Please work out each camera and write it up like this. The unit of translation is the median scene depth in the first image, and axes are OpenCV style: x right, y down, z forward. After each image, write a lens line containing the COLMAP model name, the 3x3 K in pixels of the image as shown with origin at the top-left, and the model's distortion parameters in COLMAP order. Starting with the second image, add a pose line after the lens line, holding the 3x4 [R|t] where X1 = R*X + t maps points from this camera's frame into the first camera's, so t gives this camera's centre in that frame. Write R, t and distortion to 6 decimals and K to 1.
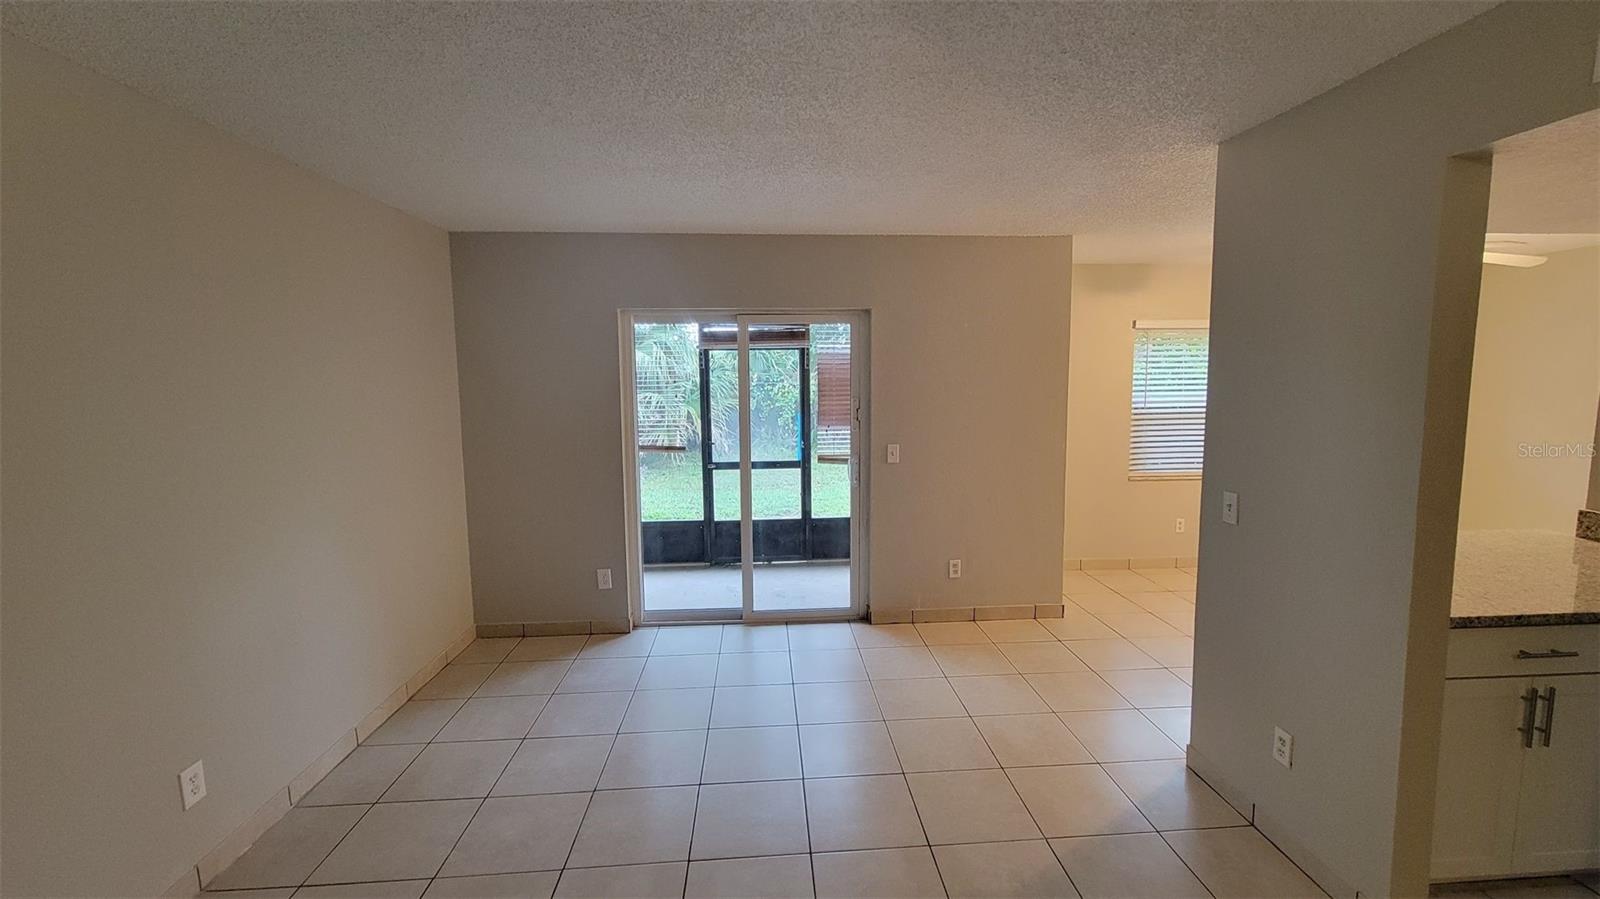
lens RADIAL K [[653.9, 0, 810.5], [0, 653.9, 447.7], [0, 0, 1]] dist [-0.006152, -0.000558]
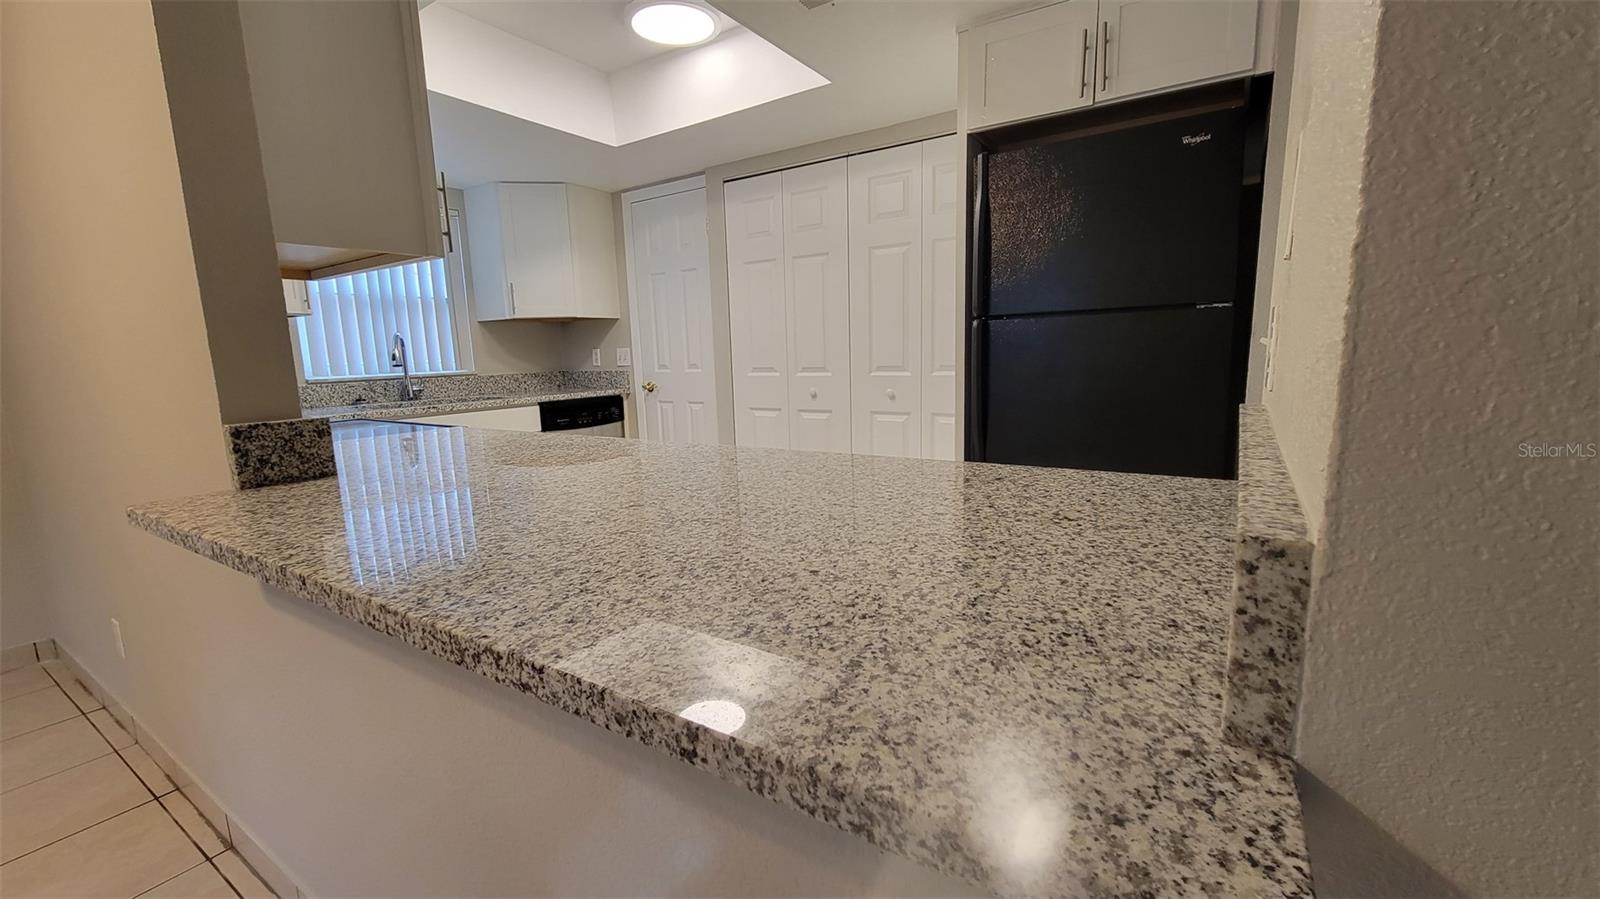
lens RADIAL K [[653.9, 0, 810.5], [0, 653.9, 447.7], [0, 0, 1]] dist [-0.006152, -0.000558]
pose [[-0.803939, -0.058797, 0.591798, 0.382768], [0.102927, 0.966328, 0.235831, 0.028772], [-0.585738, 0.250506, -0.770817, 0.690704]]
